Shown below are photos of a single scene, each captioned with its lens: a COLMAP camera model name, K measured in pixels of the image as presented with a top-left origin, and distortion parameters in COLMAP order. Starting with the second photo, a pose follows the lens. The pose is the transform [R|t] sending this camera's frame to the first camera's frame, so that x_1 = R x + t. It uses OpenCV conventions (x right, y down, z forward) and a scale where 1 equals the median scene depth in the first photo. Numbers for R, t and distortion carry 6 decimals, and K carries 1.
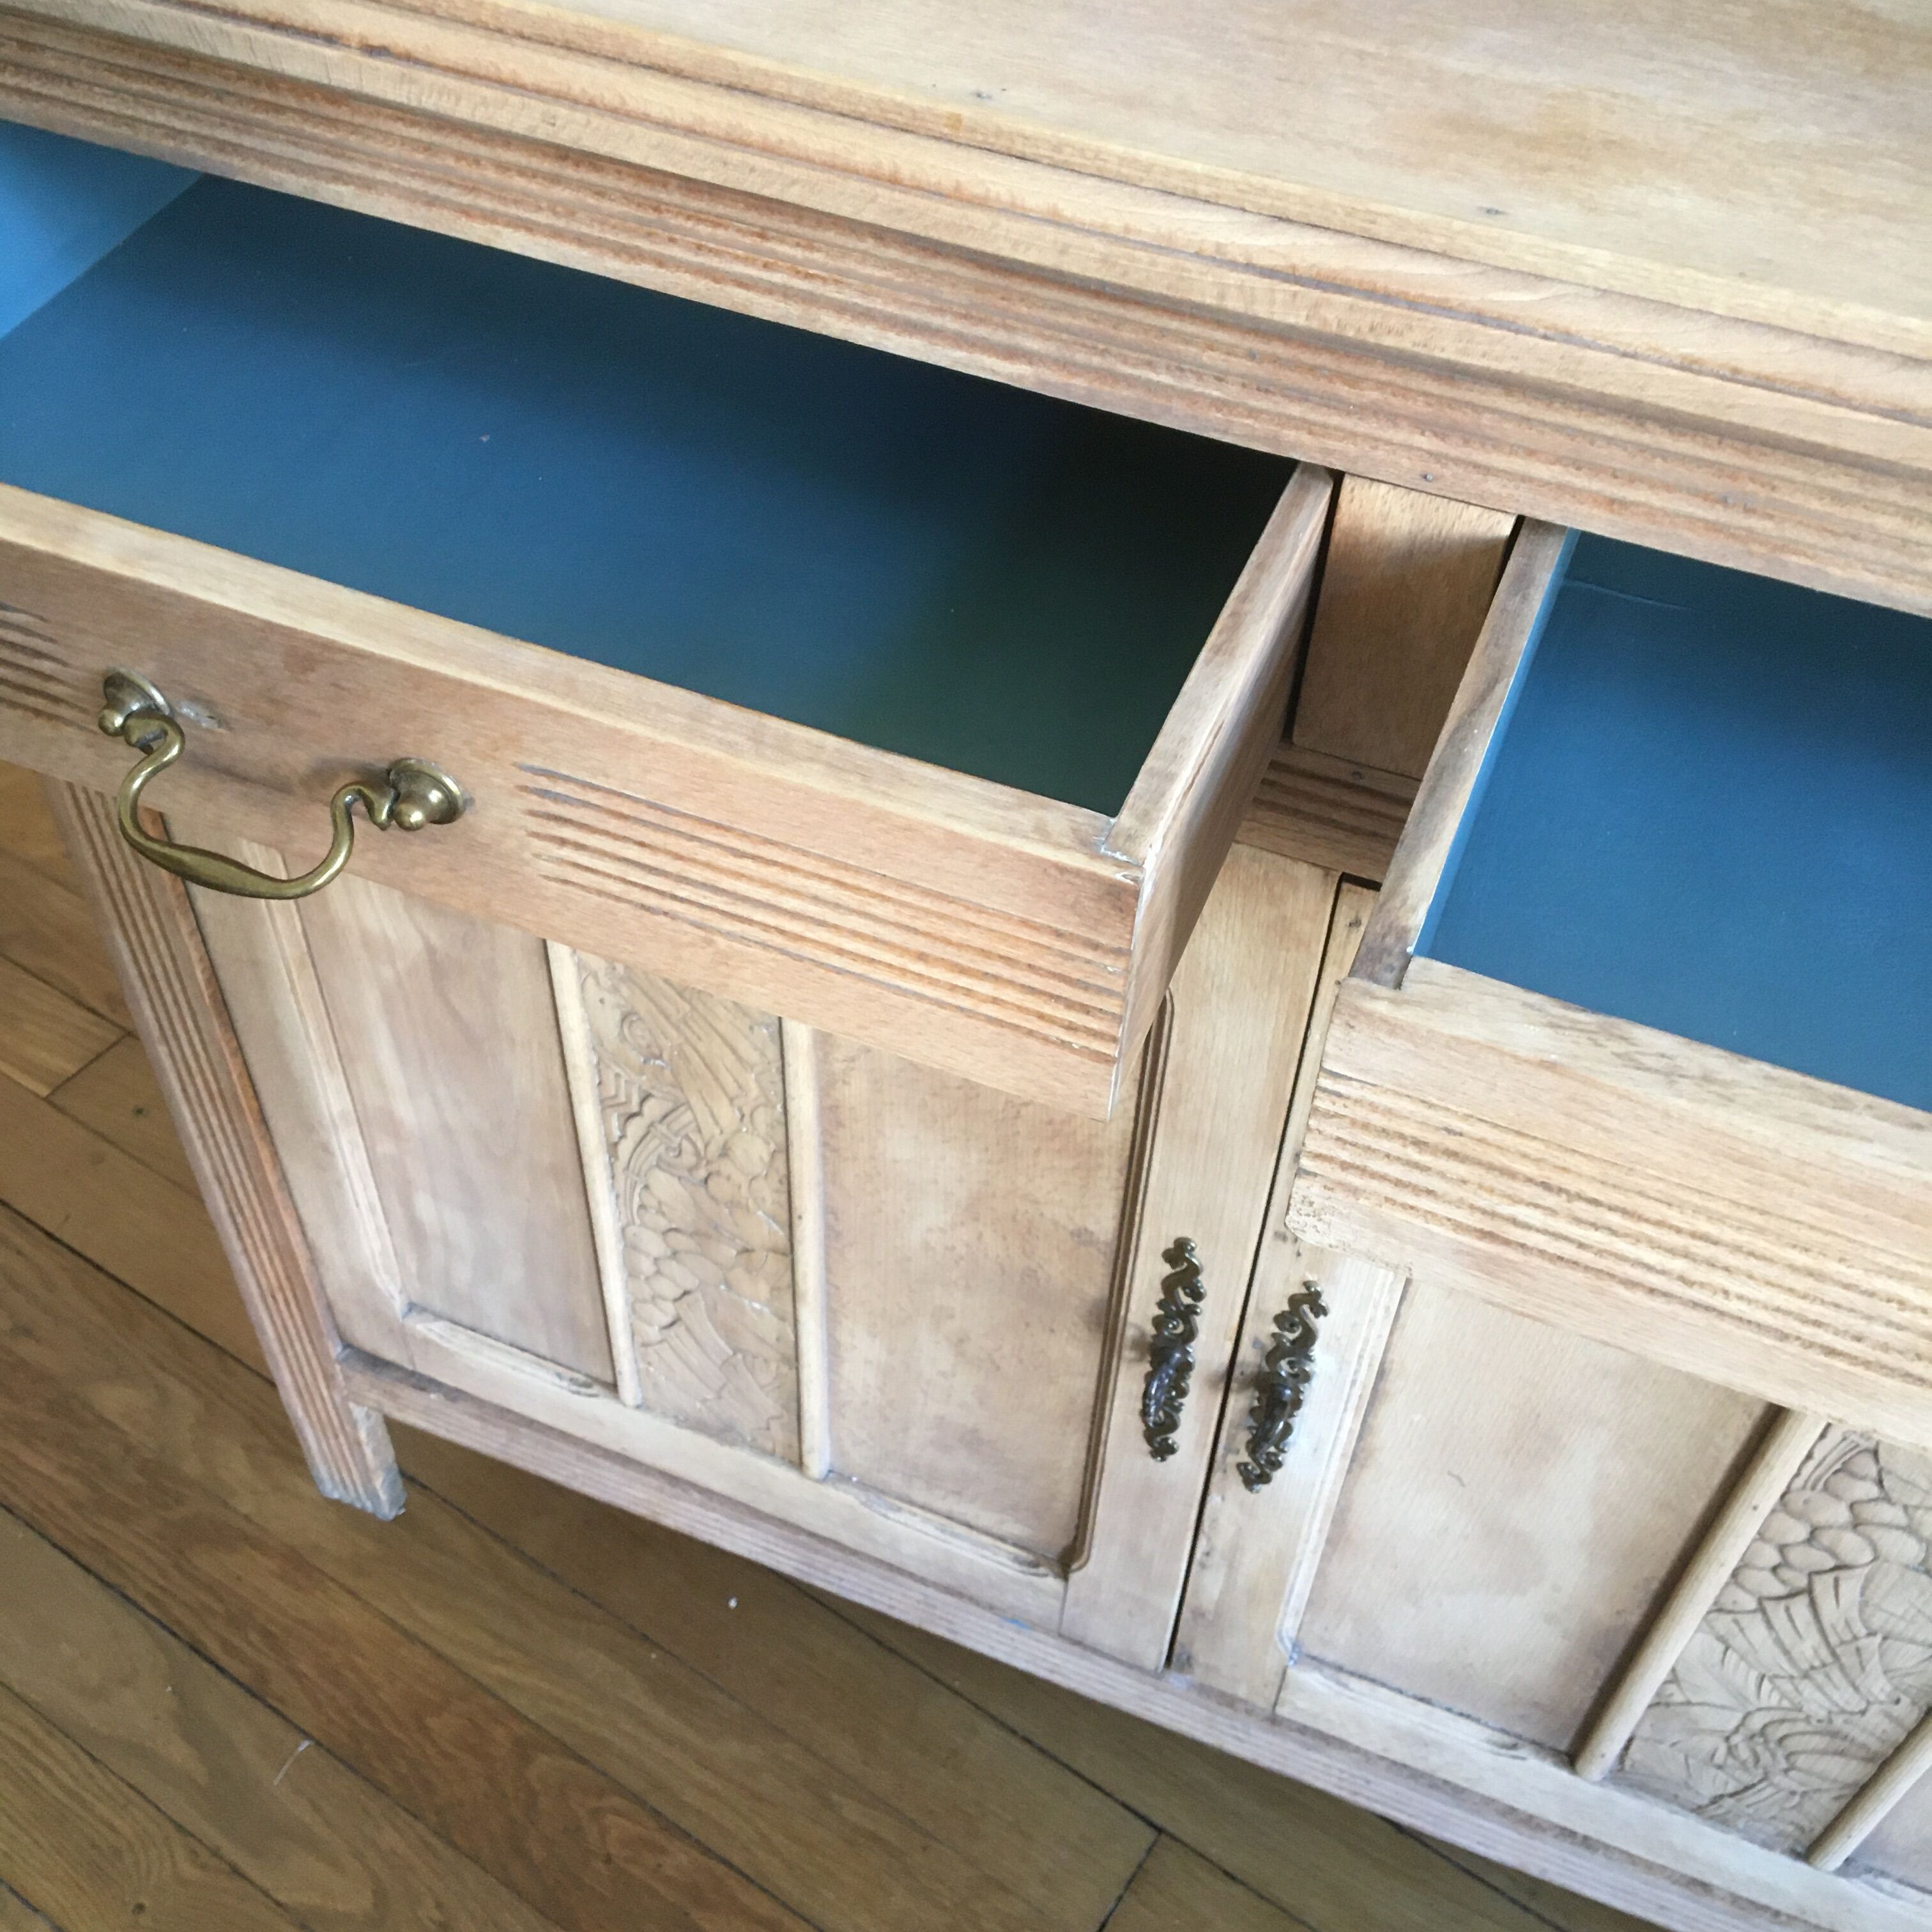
lens RADIAL K [[2191.2, 0, 998.3], [0, 2191.2, 970.4], [0, 0, 1]] dist [0.115581, -0.244207]
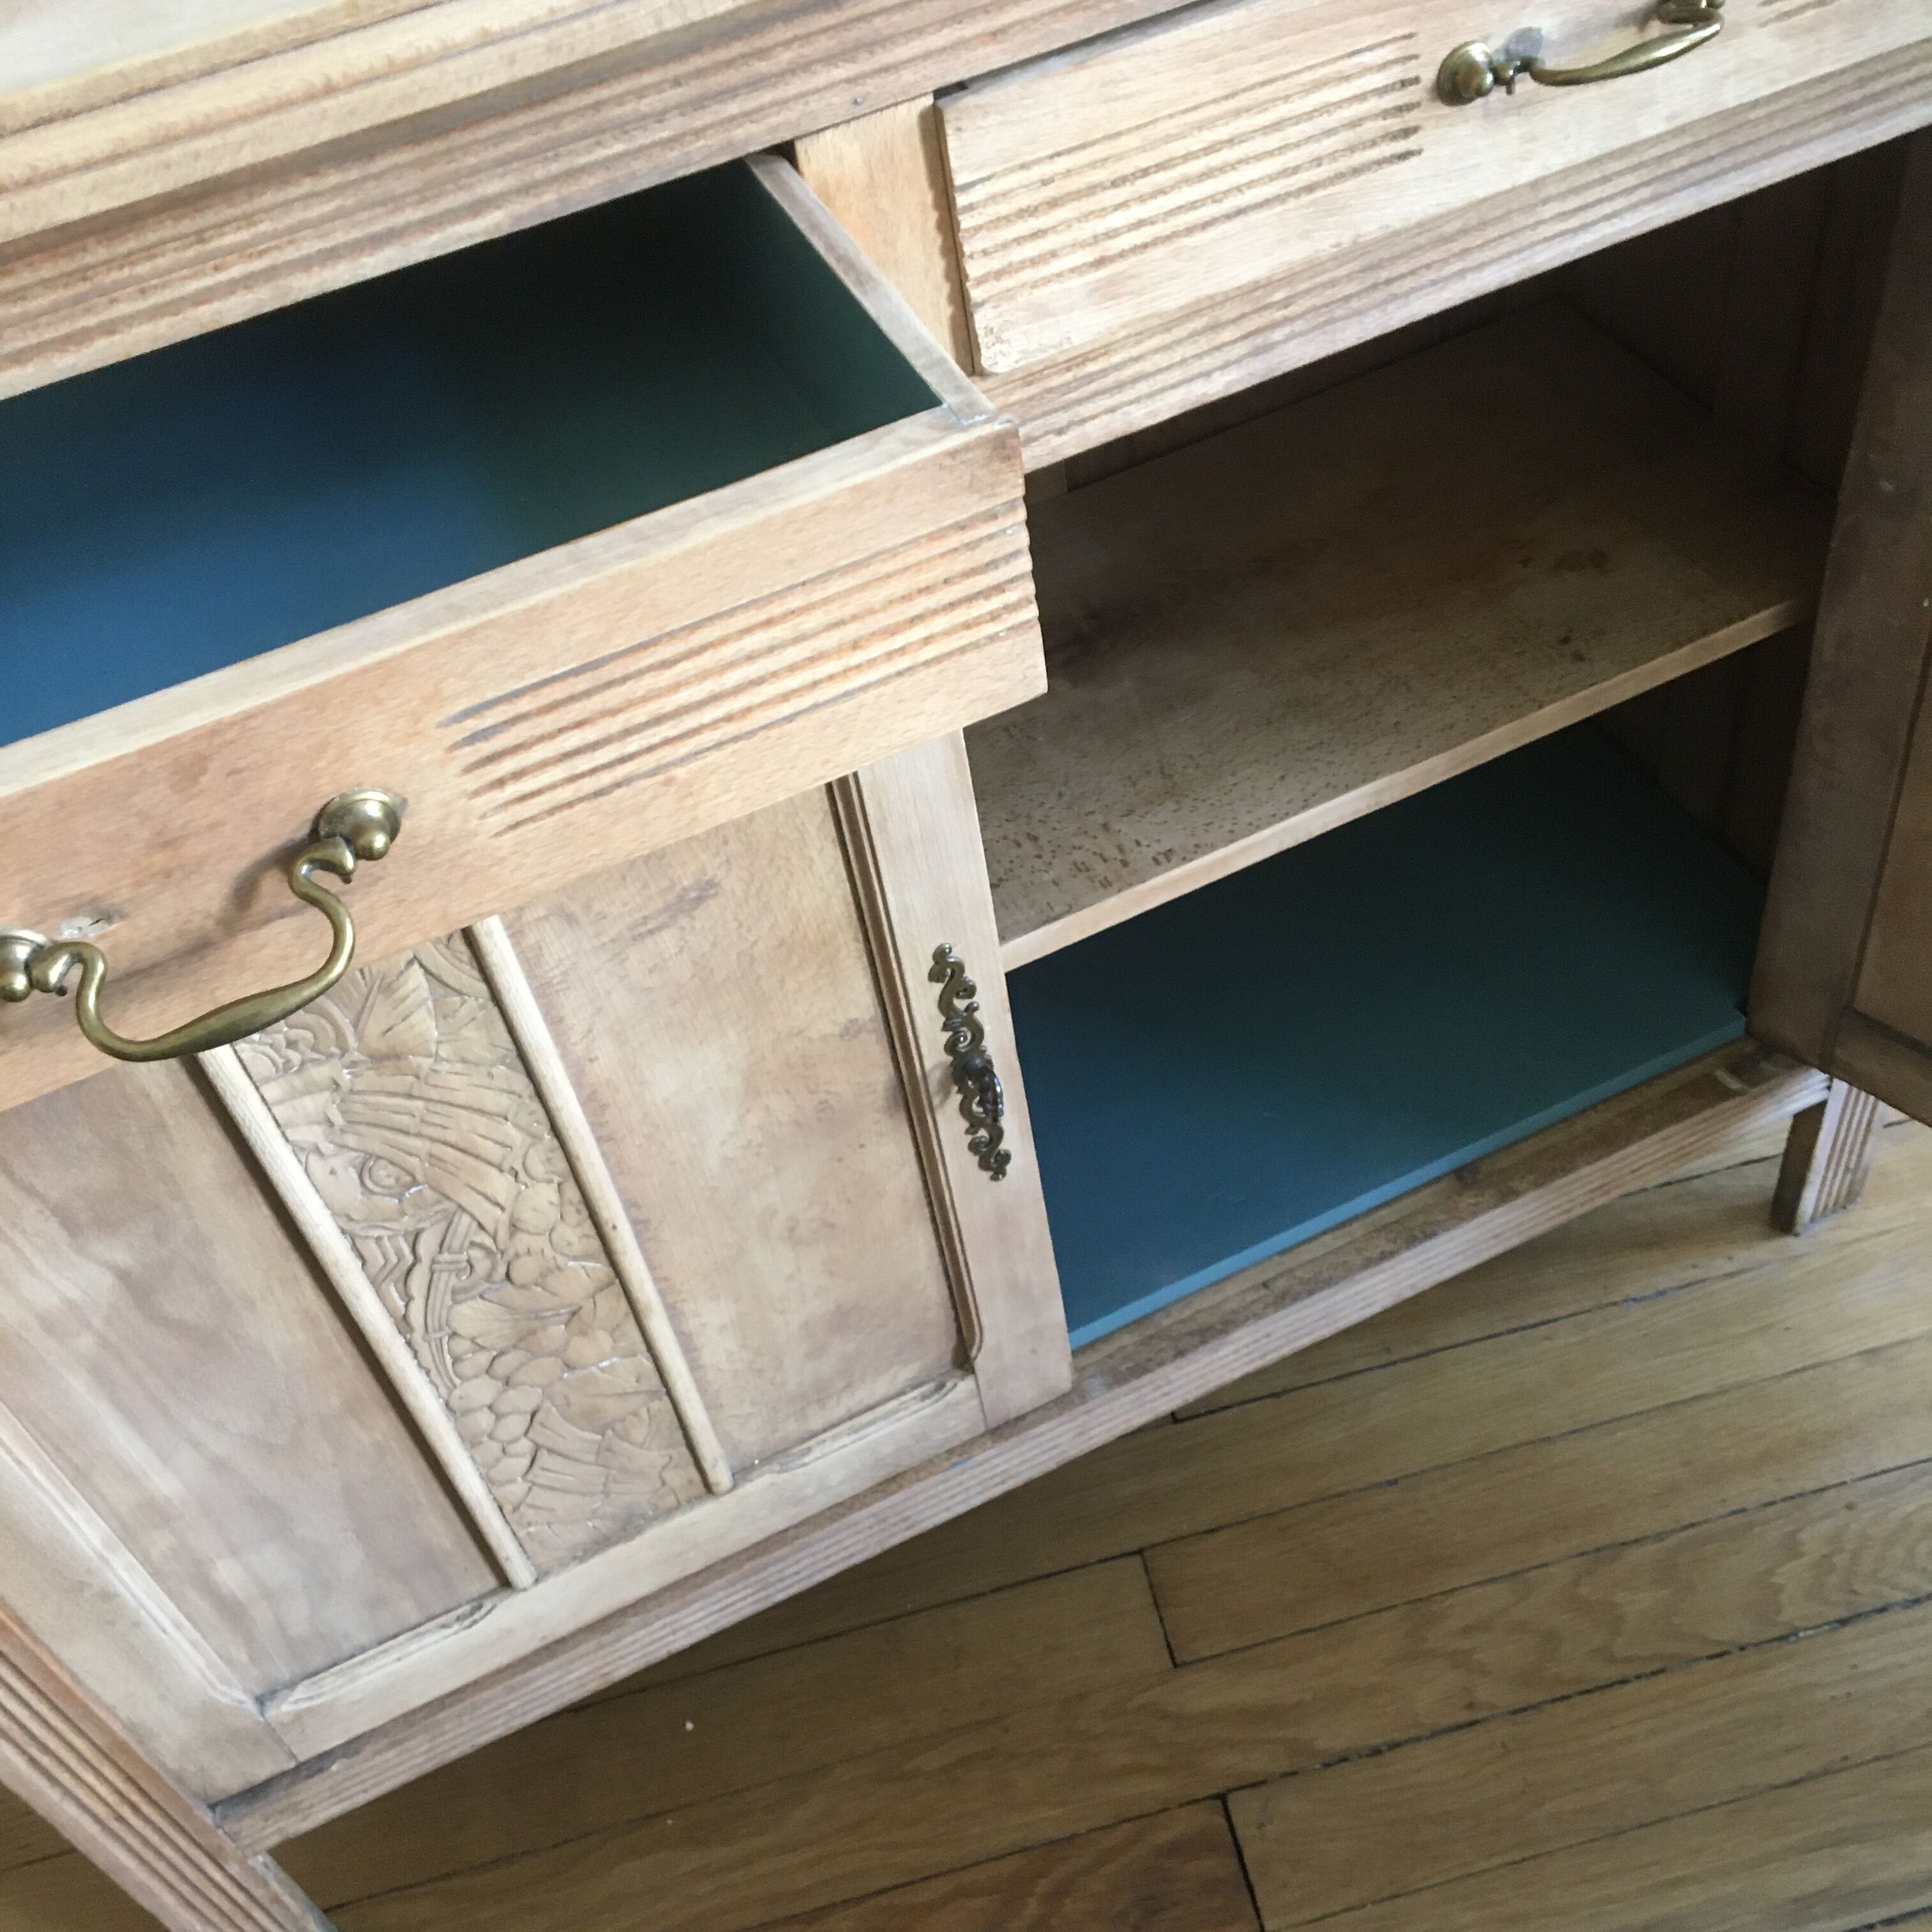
lens RADIAL K [[2173.1, 0, 990.7], [0, 2173.1, 933.2], [0, 0, 1]] dist [0.093095, -0.150493]
pose [[0.677529, -0.615166, 0.403145, -0.481678], [0.637104, 0.764749, 0.096221, 0.039312], [-0.367496, 0.191652, 0.910064, 0.030994]]
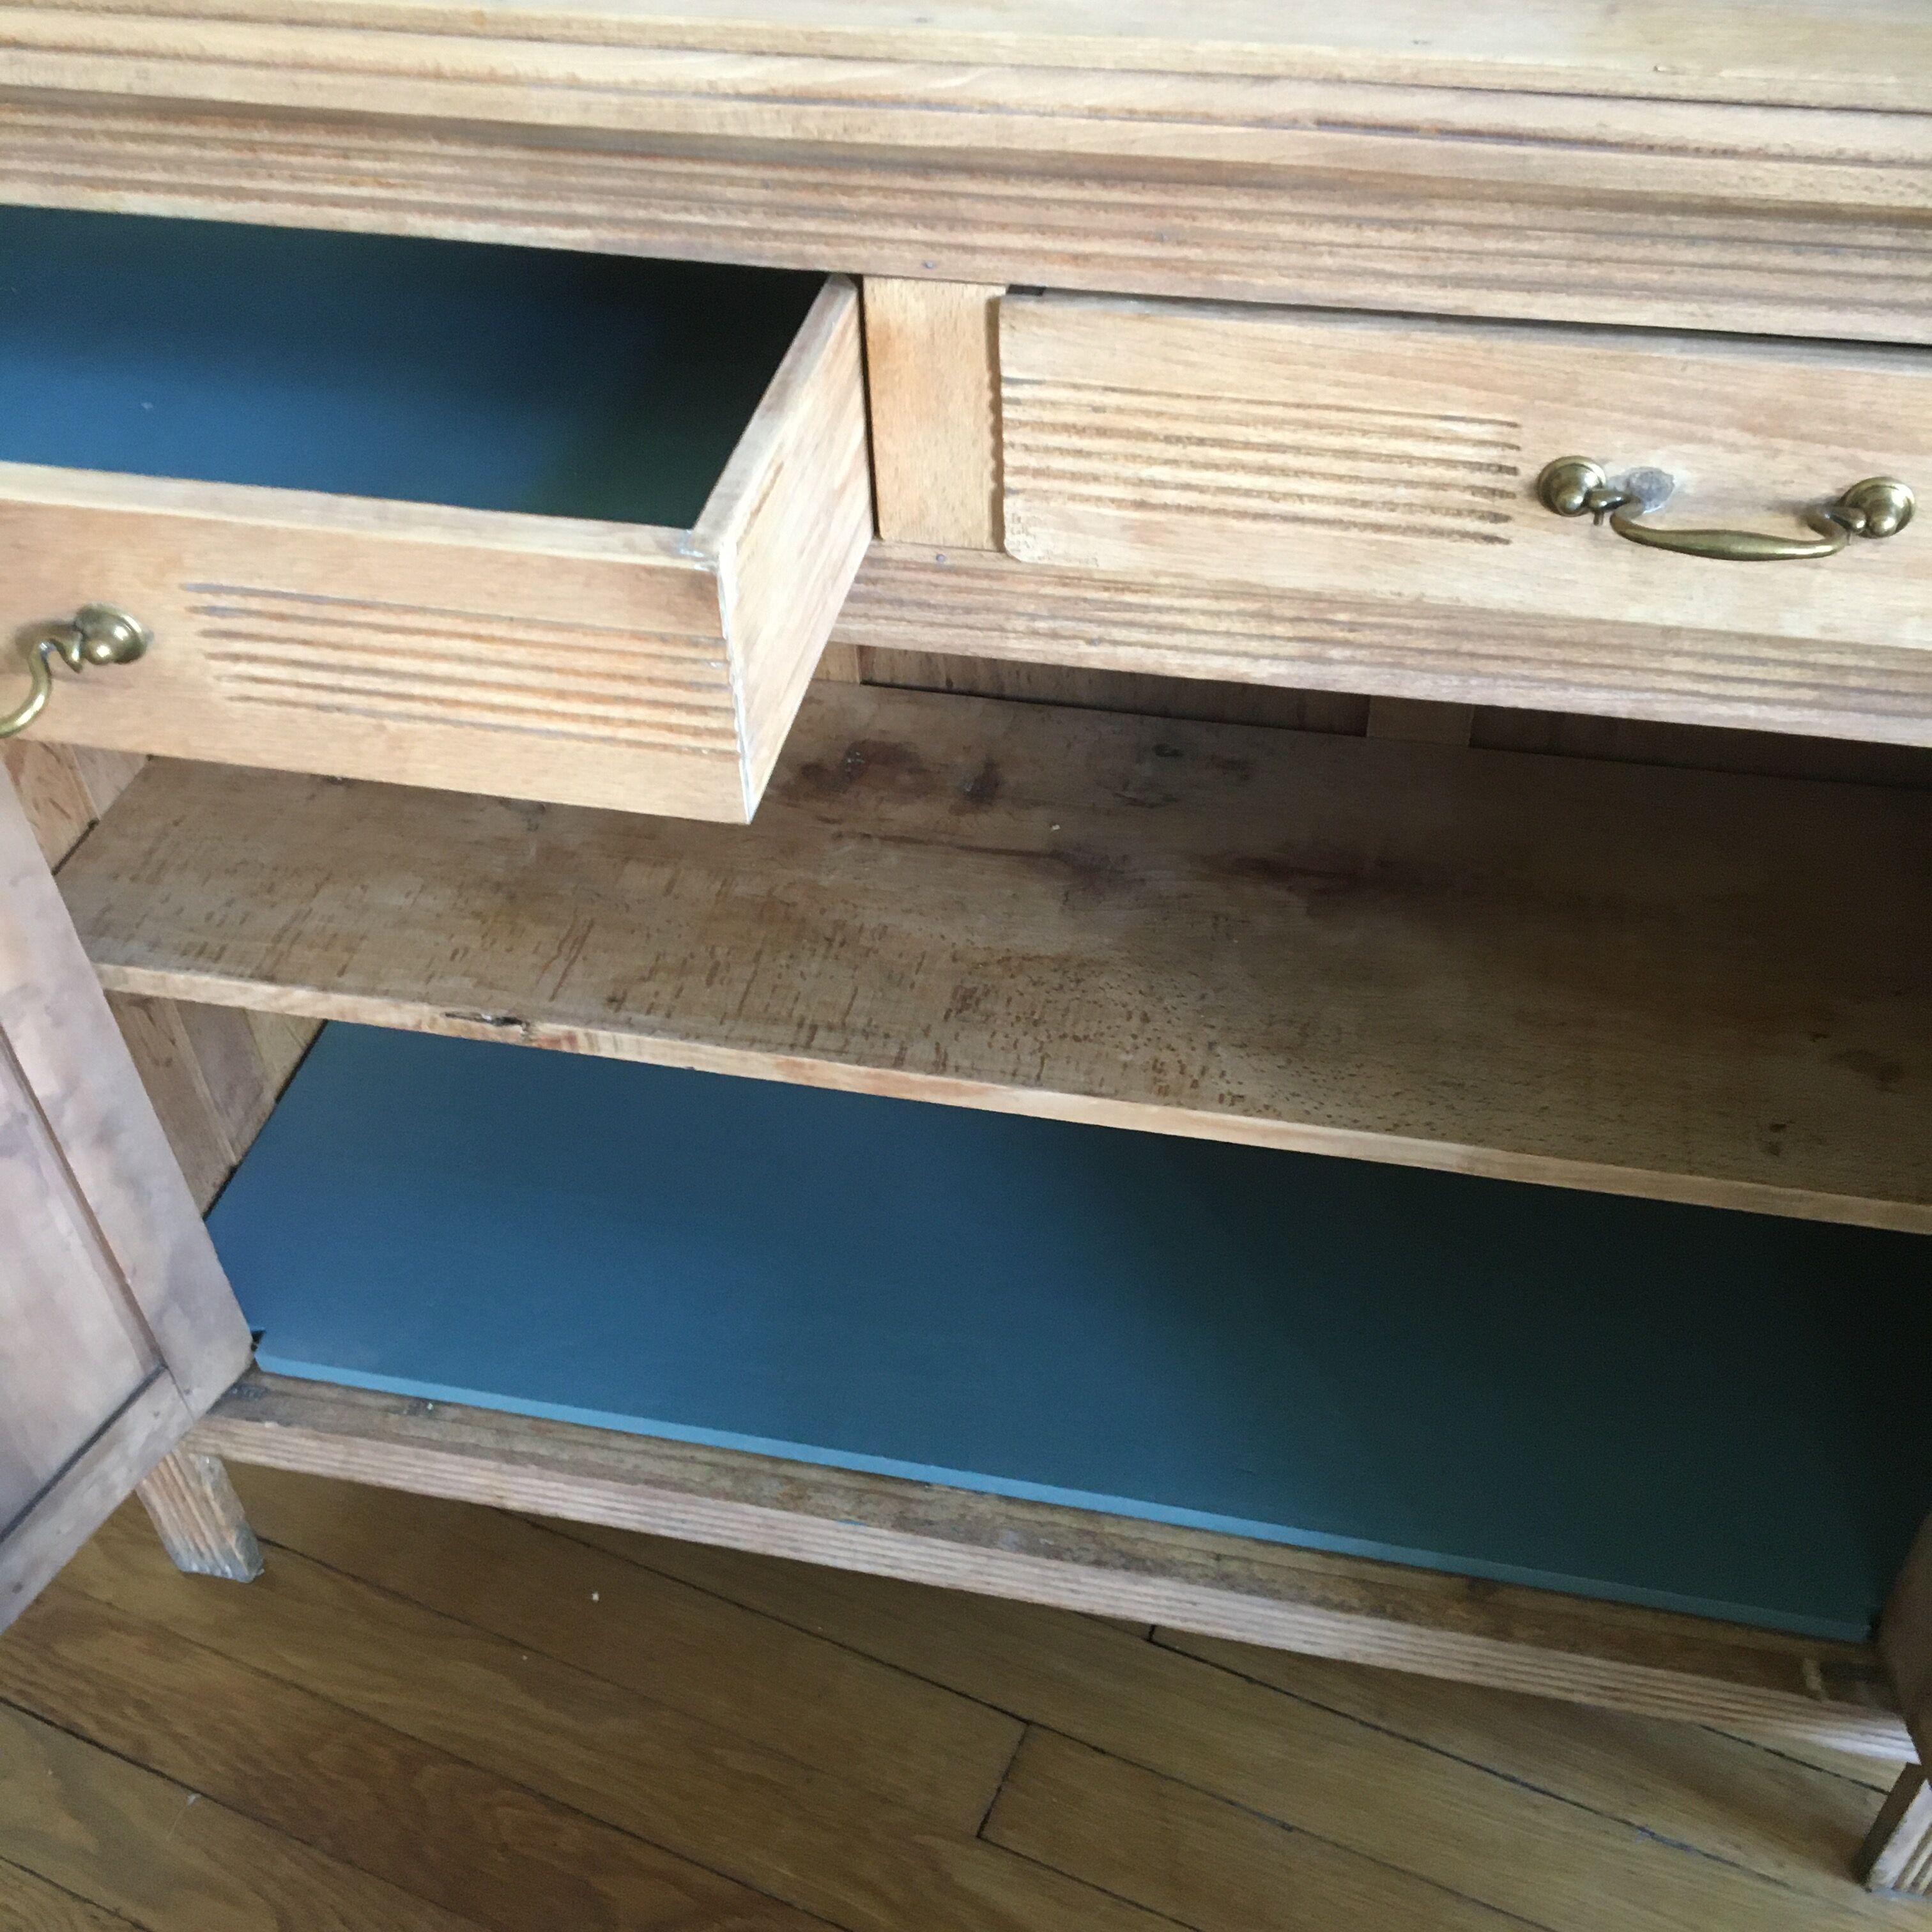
lens RADIAL K [[2142.5, 0, 991.6], [0, 2142.5, 943.5], [0, 0, 1]] dist [0.130488, -0.219702]
pose [[0.983212, -0.162957, 0.082095, 0.071912], [0.169774, 0.981870, -0.084310, 0.248136], [-0.066868, 0.096832, 0.993052, -0.140625]]
